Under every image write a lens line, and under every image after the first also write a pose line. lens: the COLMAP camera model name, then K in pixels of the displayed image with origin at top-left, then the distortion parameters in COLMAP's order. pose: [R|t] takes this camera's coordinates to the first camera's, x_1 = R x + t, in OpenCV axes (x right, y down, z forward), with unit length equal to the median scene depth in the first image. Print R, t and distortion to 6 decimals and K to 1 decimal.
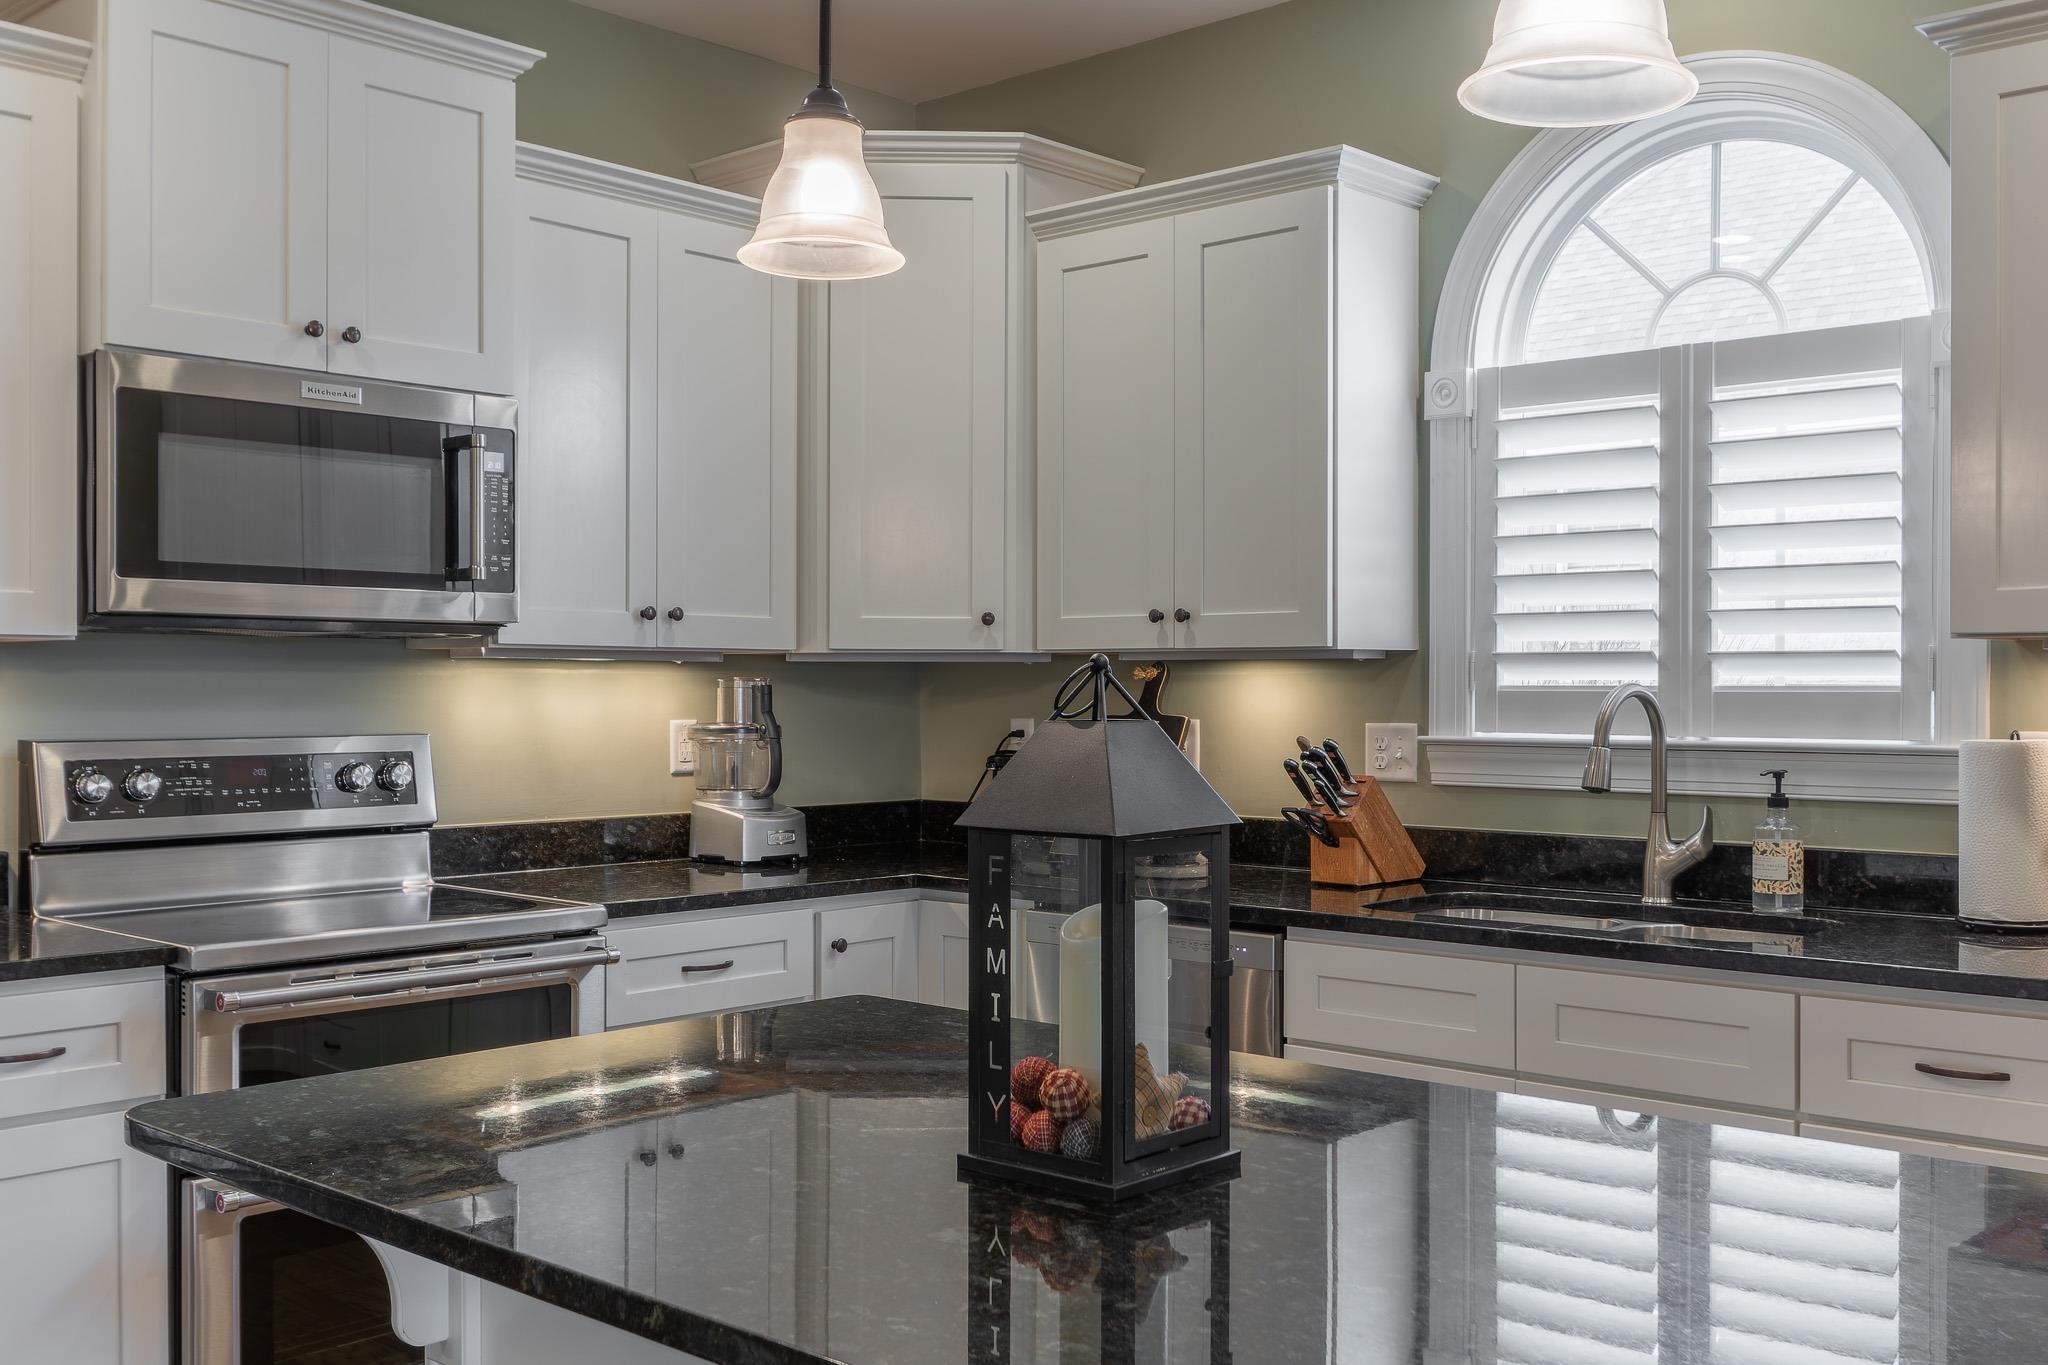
lens RADIAL K [[1972.3, 0, 995.3], [0, 1972.3, 704.0], [0, 0, 1]] dist [0.005620, -0.019751]
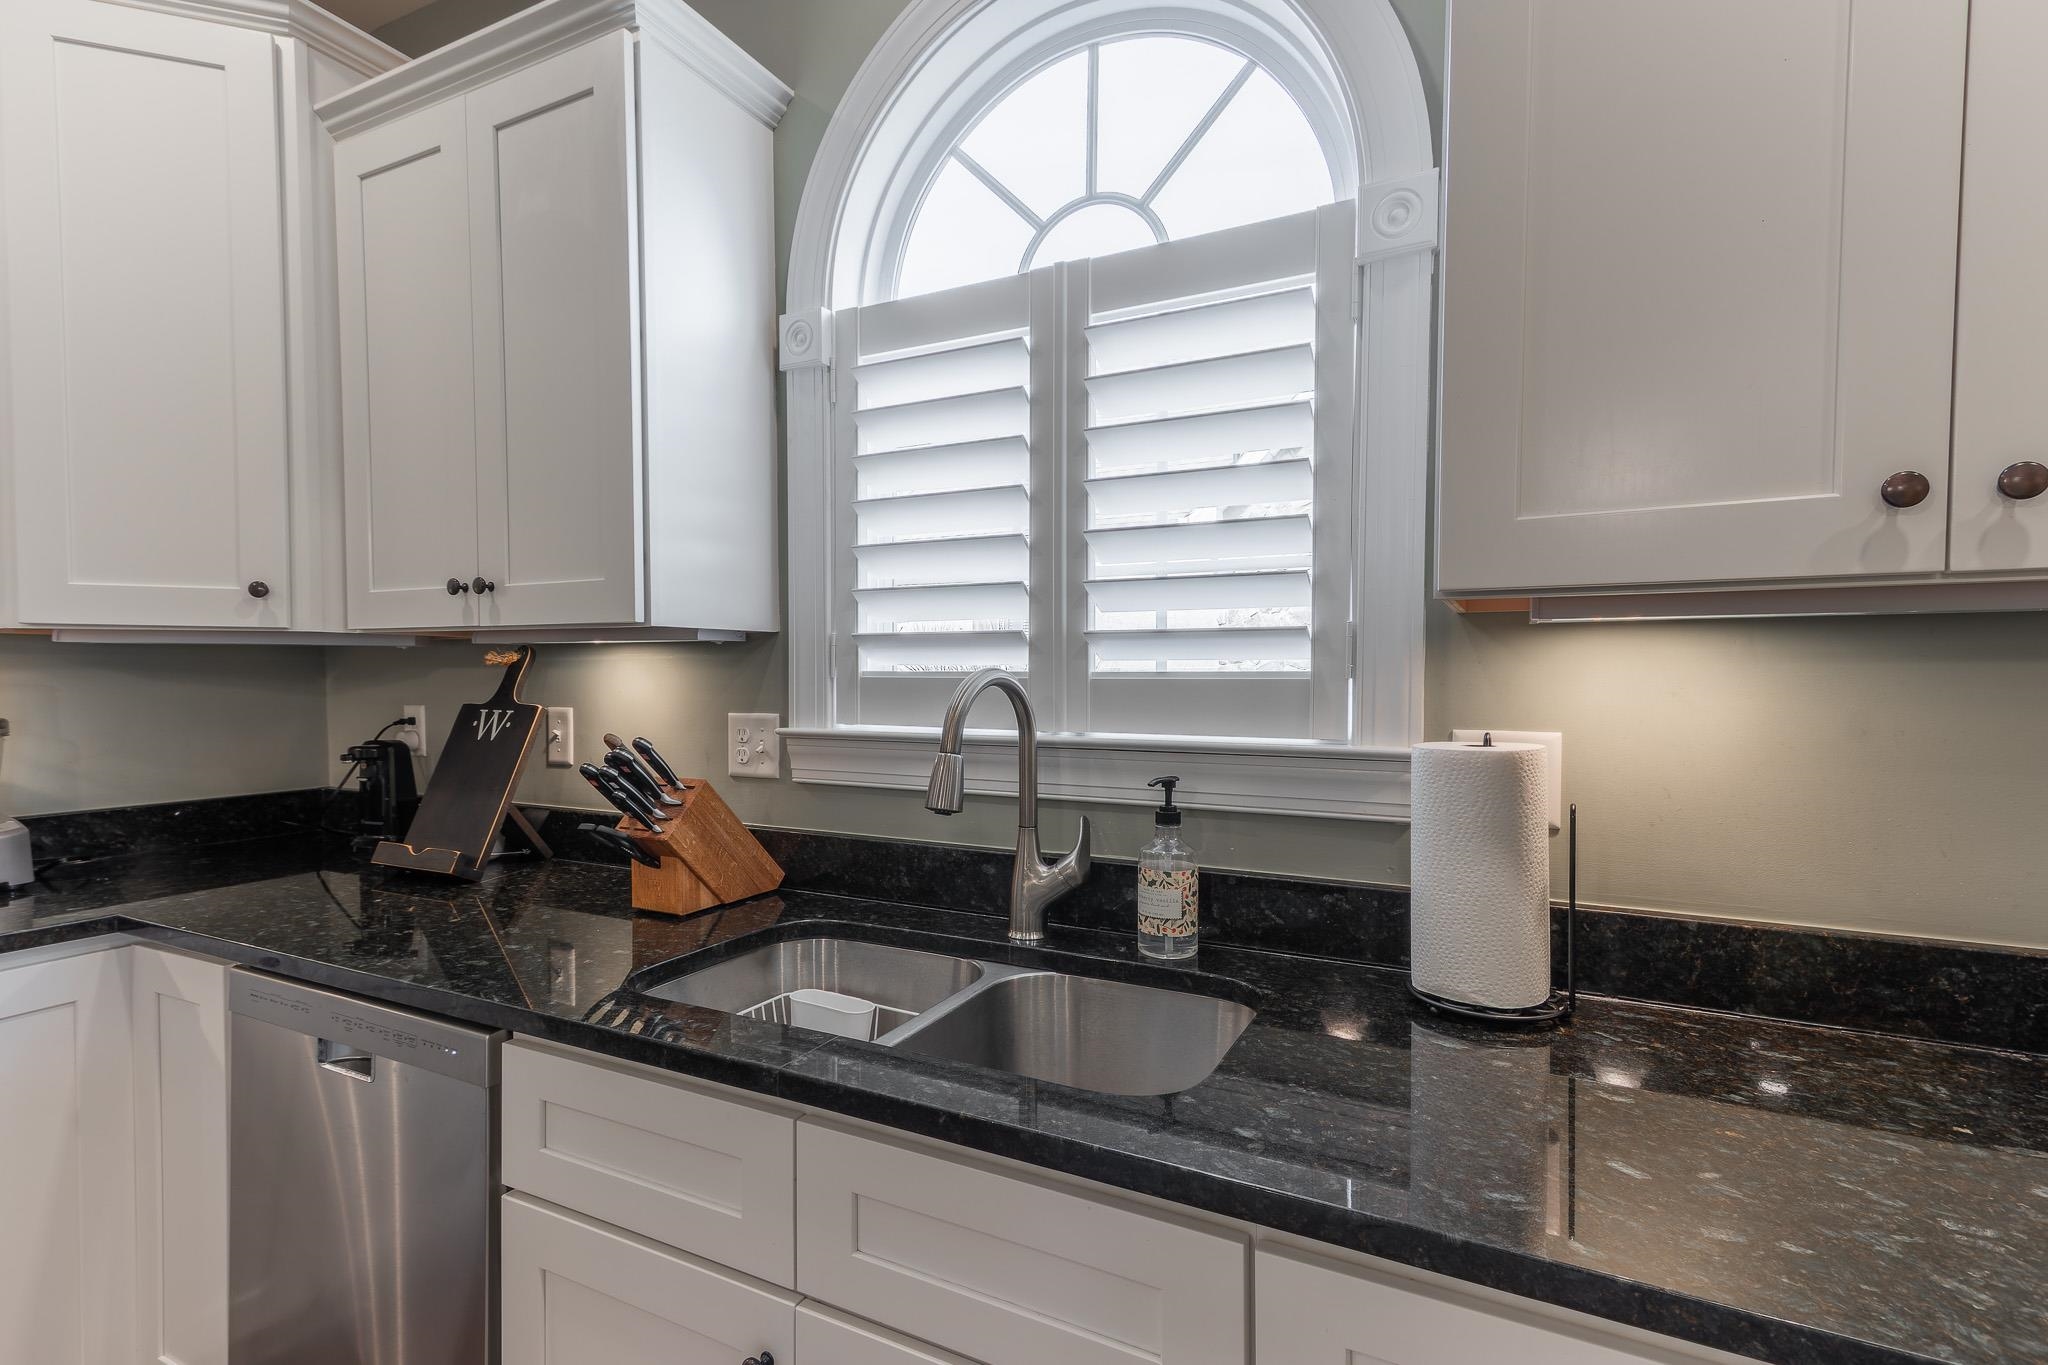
lens RADIAL K [[936.6, 0, 1004.5], [0, 936.6, 696.3], [0, 0, 1]] dist [0.015824, -0.000490]
pose [[0.963669, -0.005846, 0.267035, 0.216175], [0.001779, 0.999879, 0.015469, -0.004863], [-0.267093, -0.014432, 0.963563, 0.608358]]
